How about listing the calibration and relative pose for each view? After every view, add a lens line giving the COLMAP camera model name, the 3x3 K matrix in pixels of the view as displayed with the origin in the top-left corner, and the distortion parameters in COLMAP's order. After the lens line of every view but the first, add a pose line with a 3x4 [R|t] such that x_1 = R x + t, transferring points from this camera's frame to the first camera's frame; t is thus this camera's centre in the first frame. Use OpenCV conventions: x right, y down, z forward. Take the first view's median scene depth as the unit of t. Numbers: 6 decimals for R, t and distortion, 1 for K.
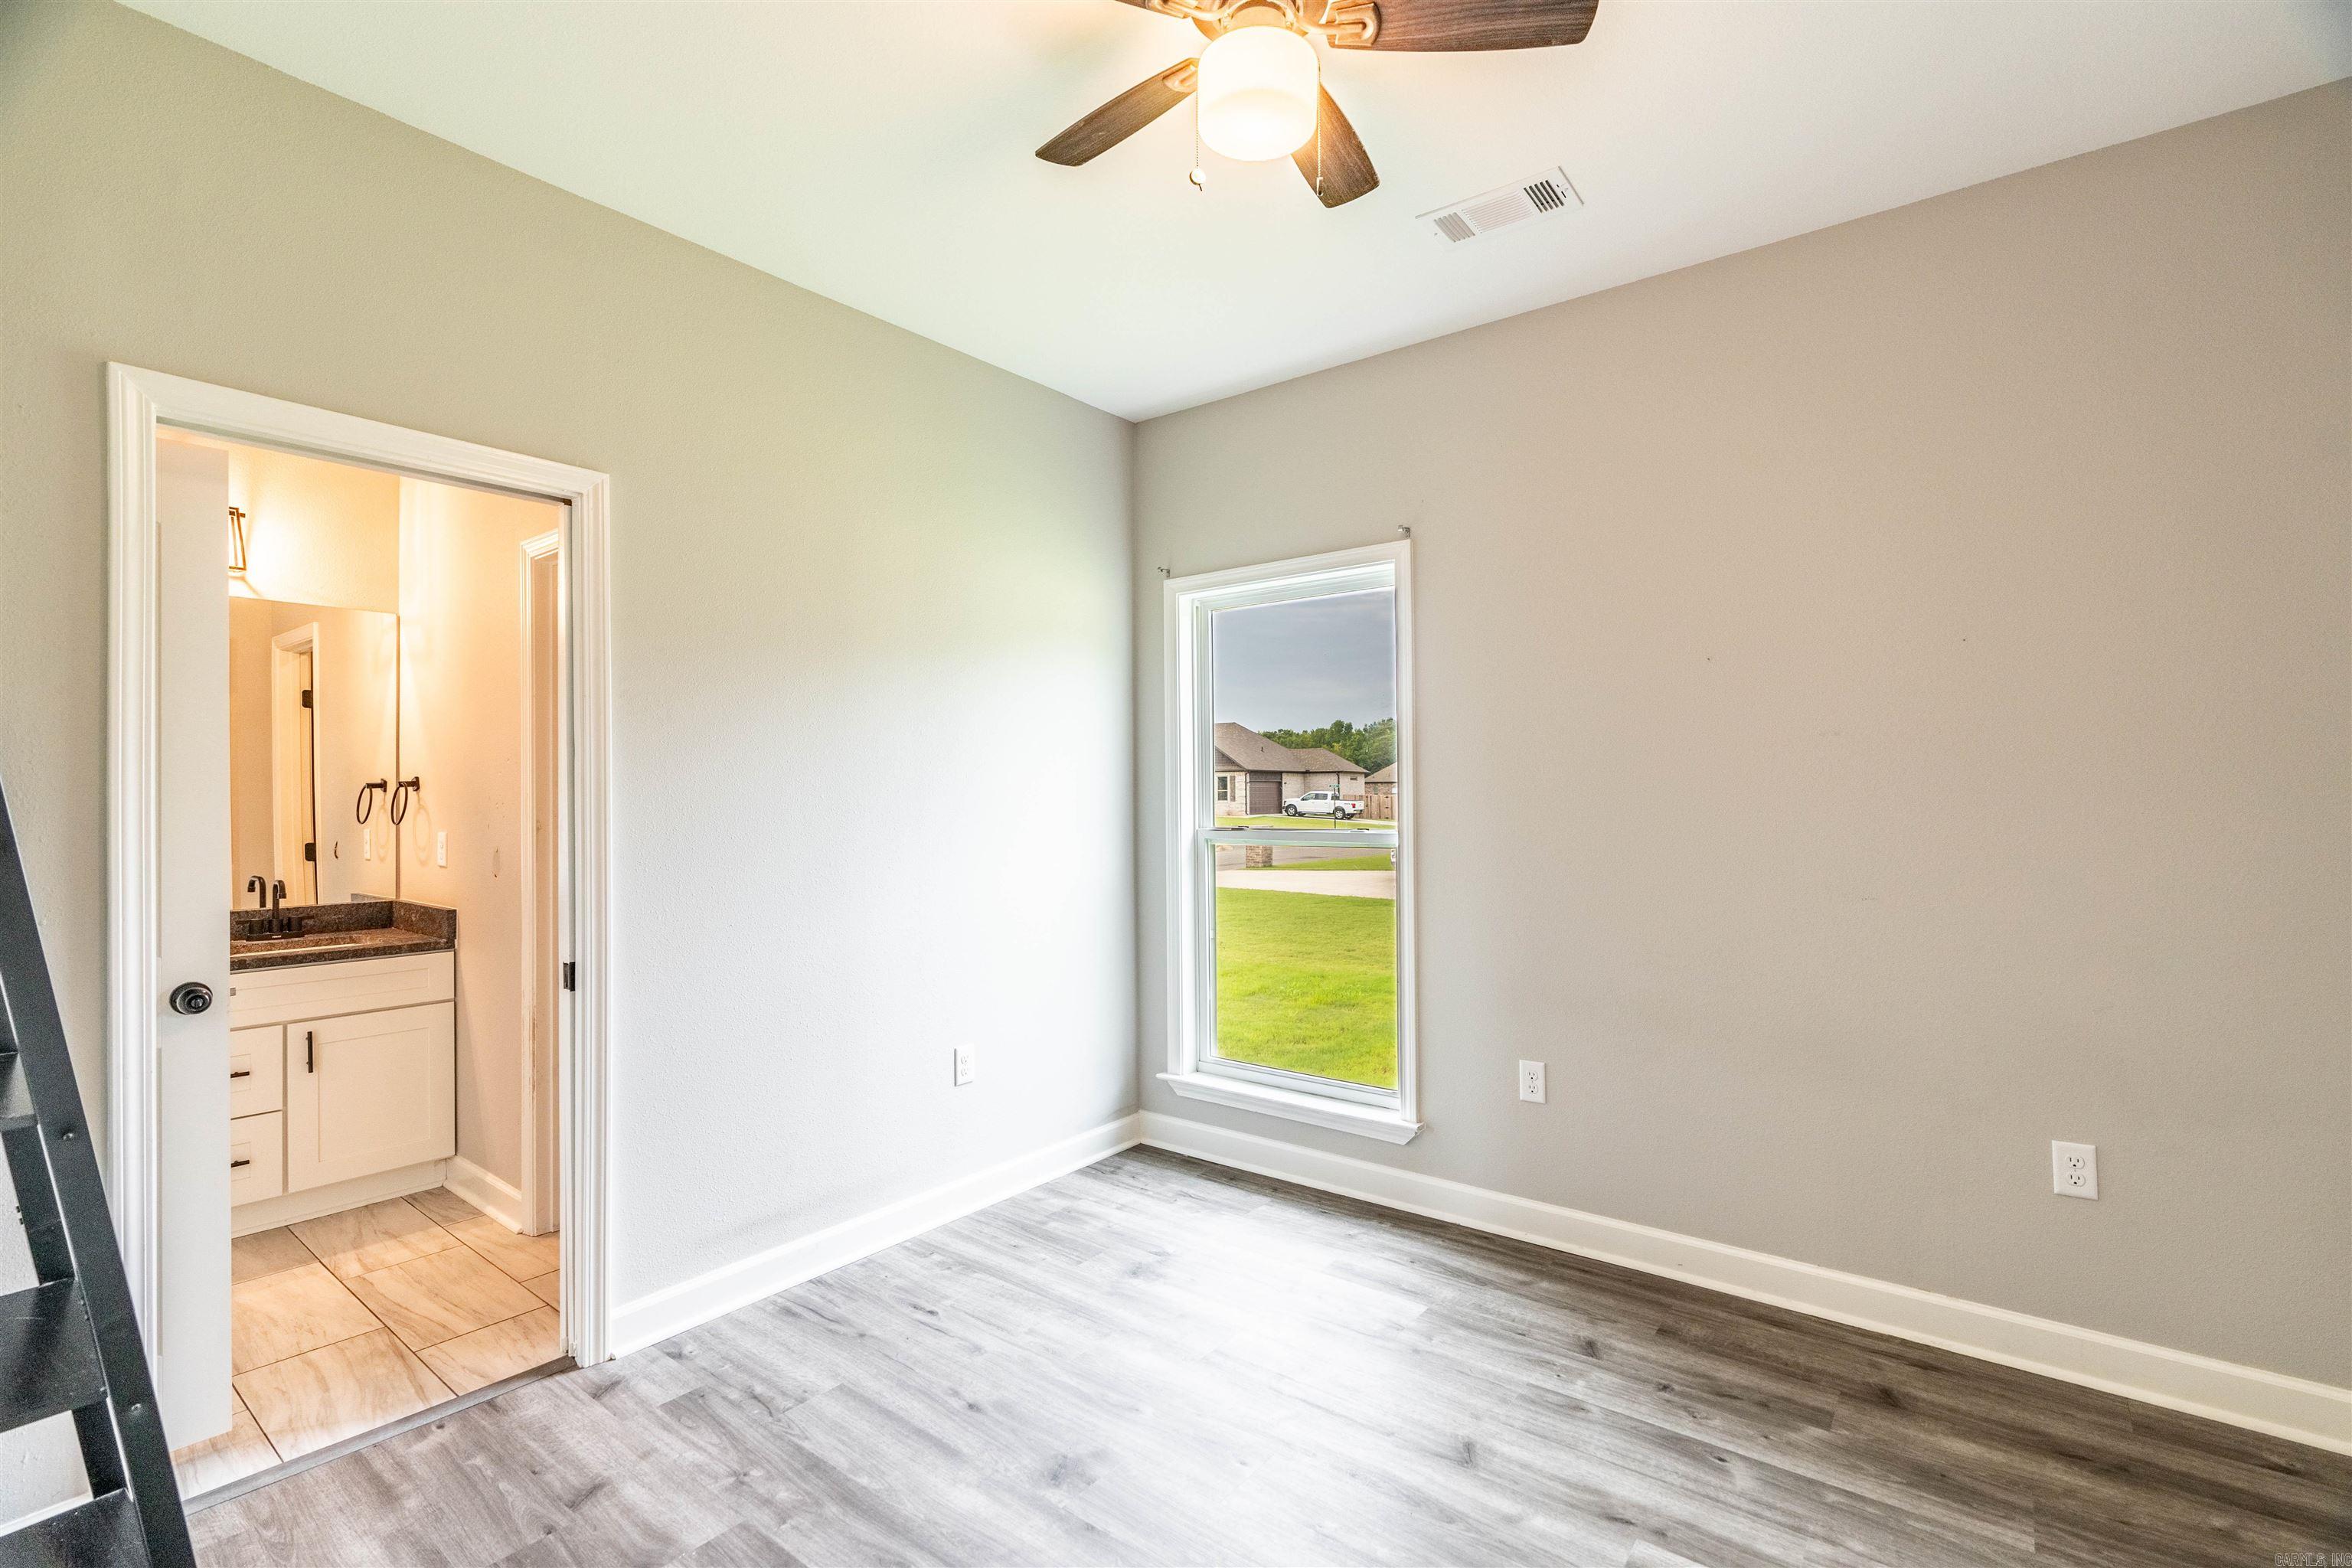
lens RADIAL K [[1070.9, 0, 1180.2], [0, 1070.9, 788.2], [0, 0, 1]] dist [-0.011669, 0.003693]
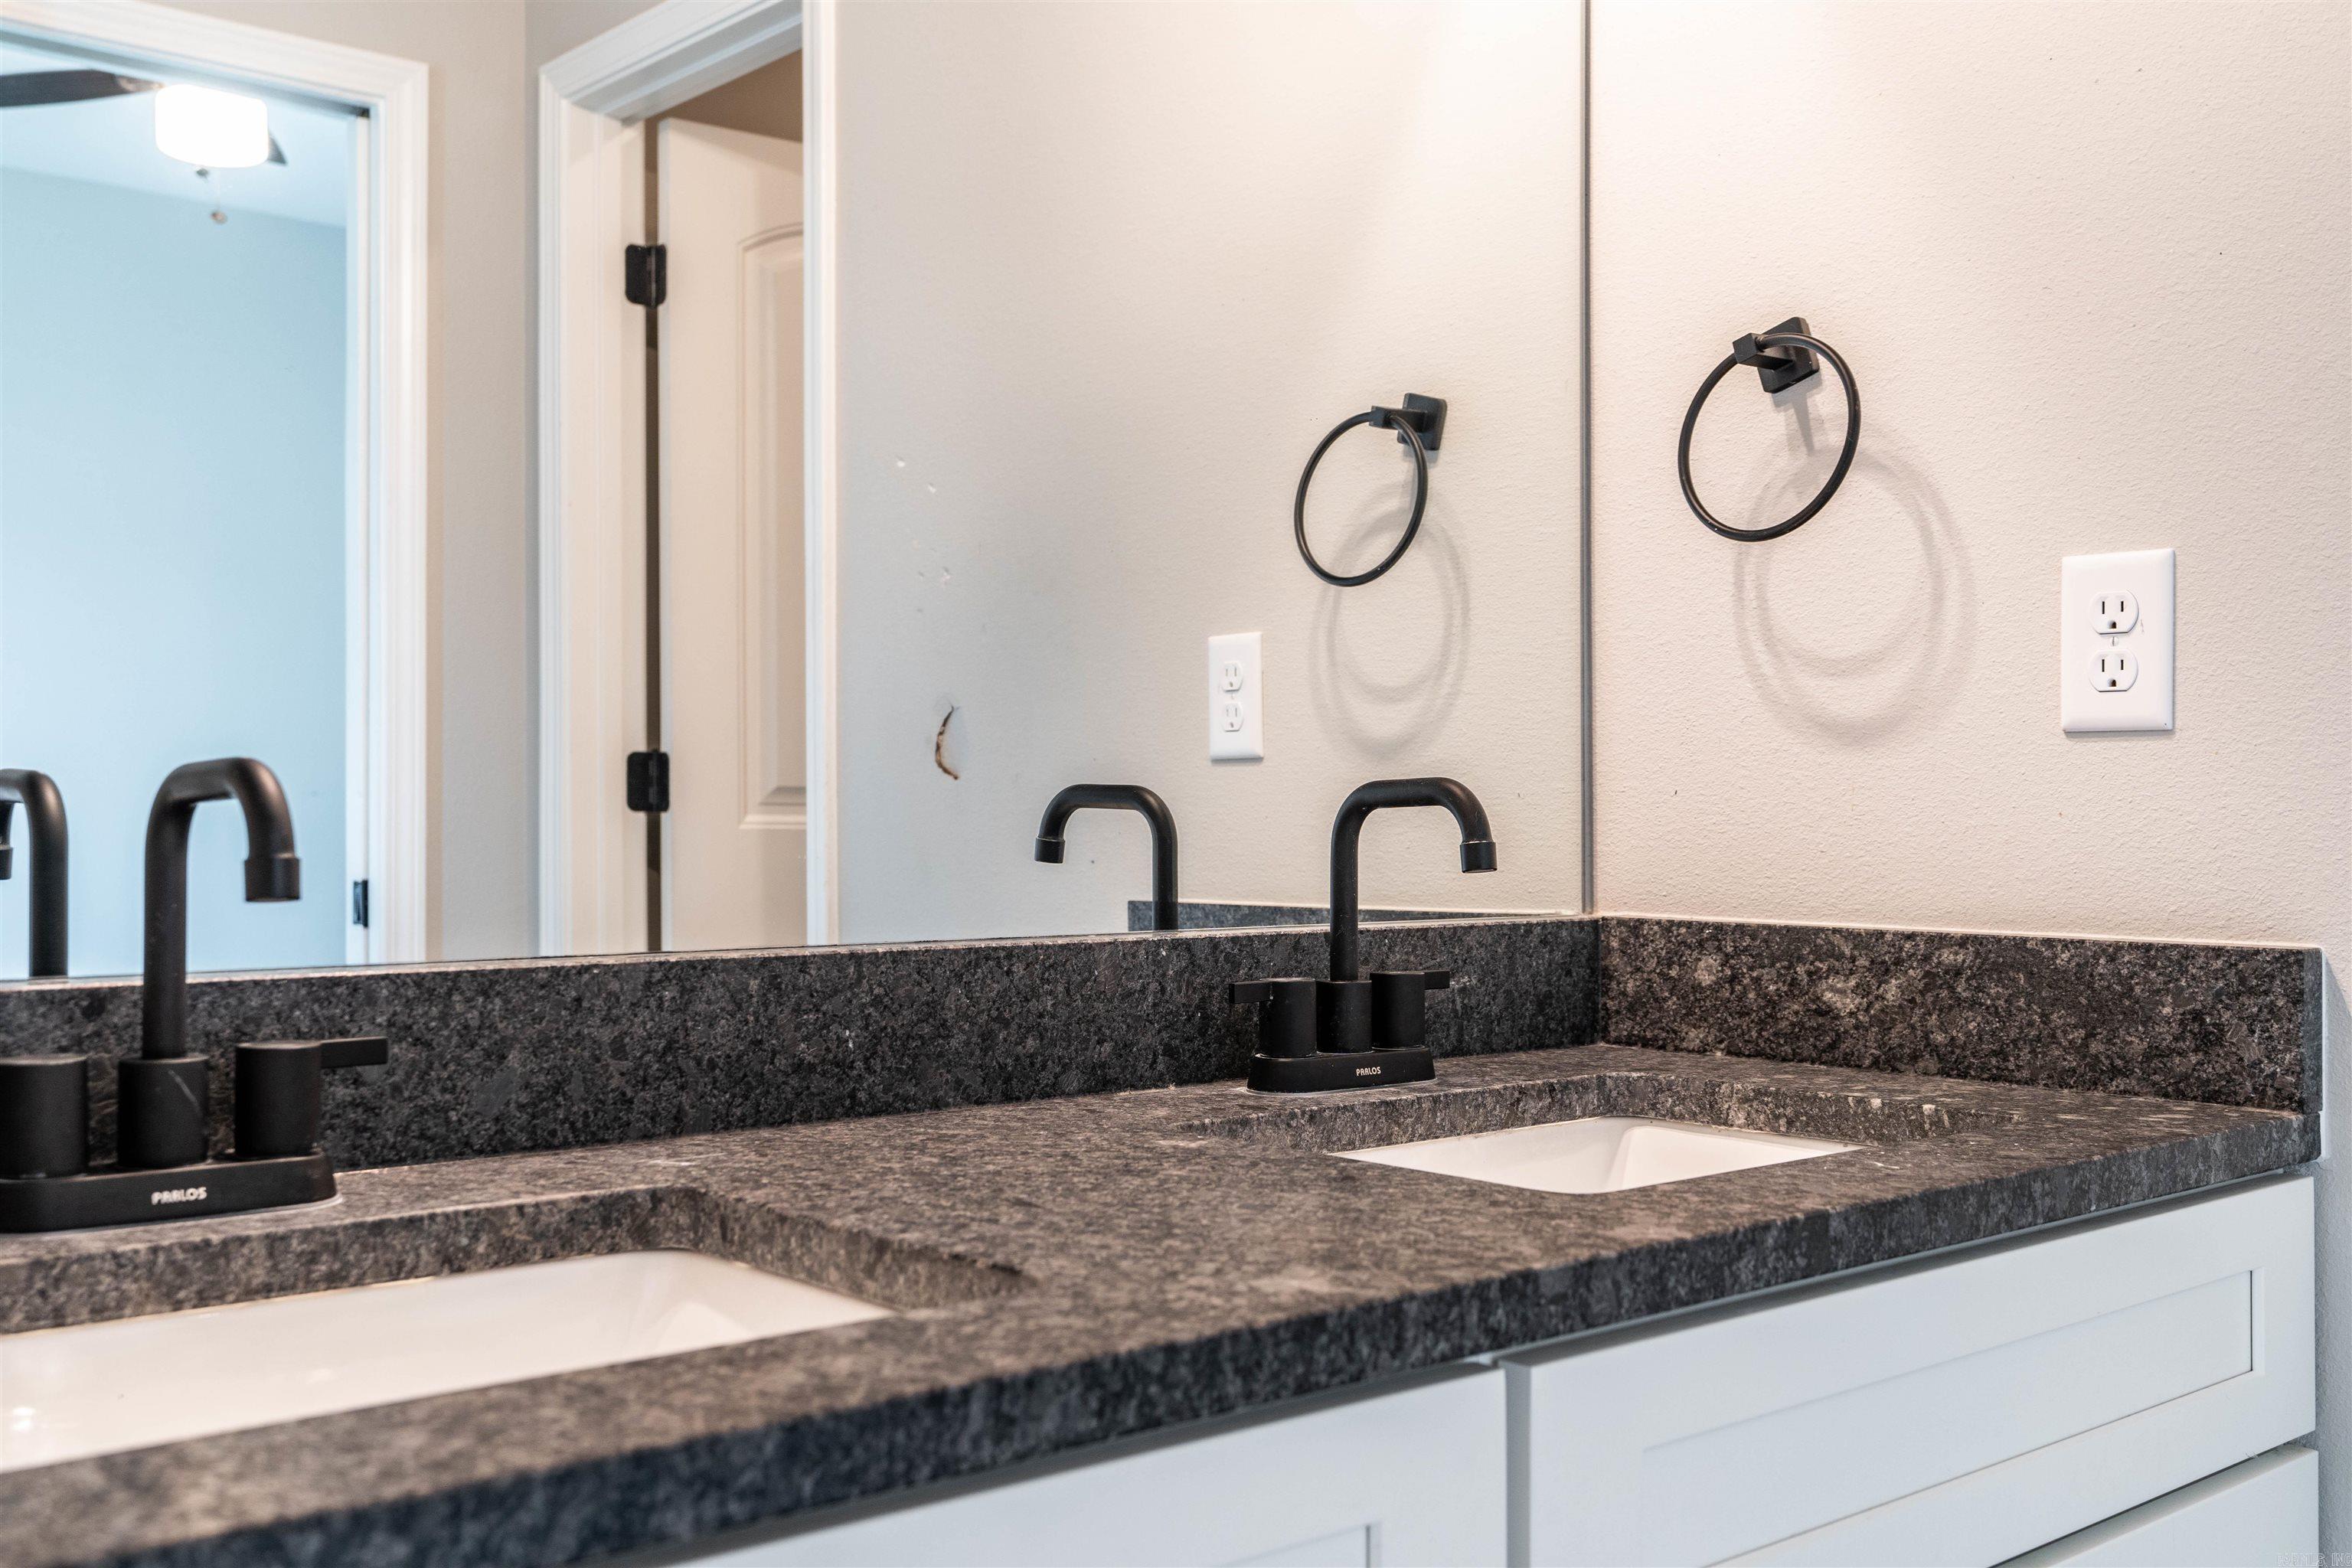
lens RADIAL K [[2284.3, 0, 1171.9], [0, 2284.3, 793.3], [0, 0, 1]] dist [0.005496, 0.000000]
pose [[0.982742, 0.006687, -0.184861, -0.800480], [-0.006116, 0.999975, 0.003662, 0.086163], [0.184881, -0.002469, 0.982758, 0.572493]]
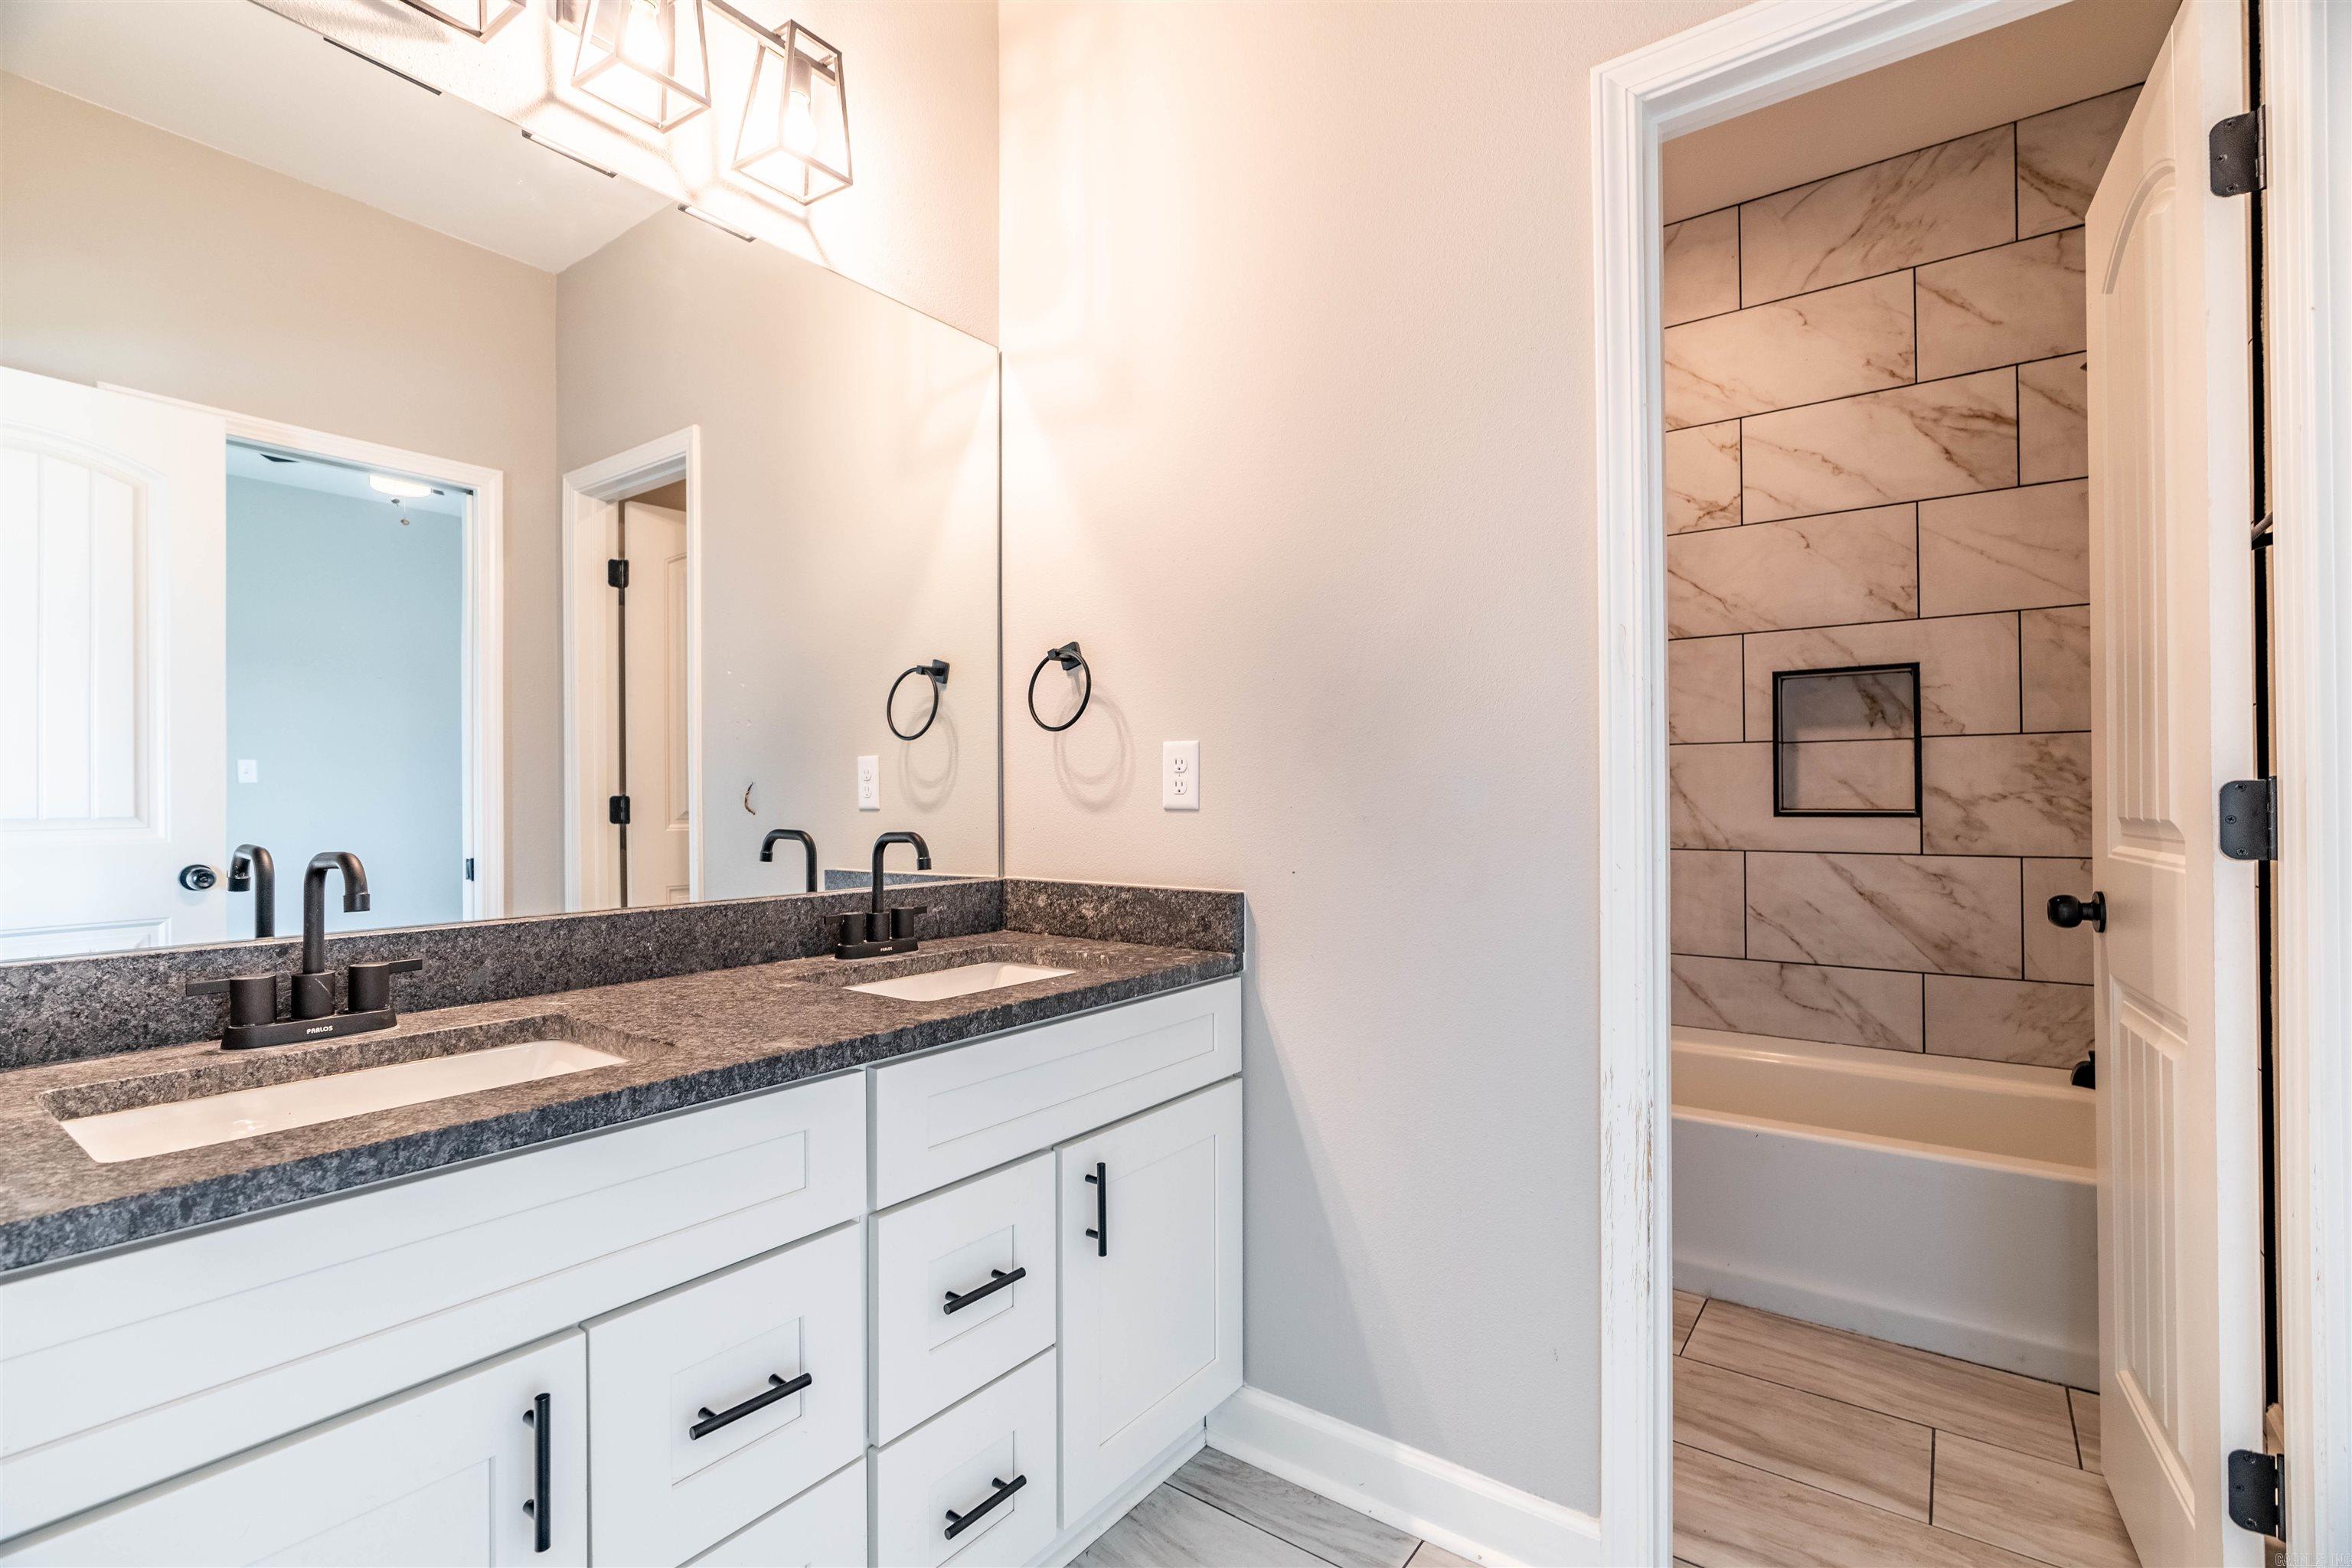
lens RADIAL K [[1070.9, 0, 1171.8], [0, 1070.9, 790.8], [0, 0, 1]] dist [-0.011669, 0.003693]
pose [[0.999585, 0.002364, 0.028694, -0.726219], [-0.002509, 0.999984, 0.005006, 0.063548], [-0.028682, -0.005076, 0.999576, 0.500301]]
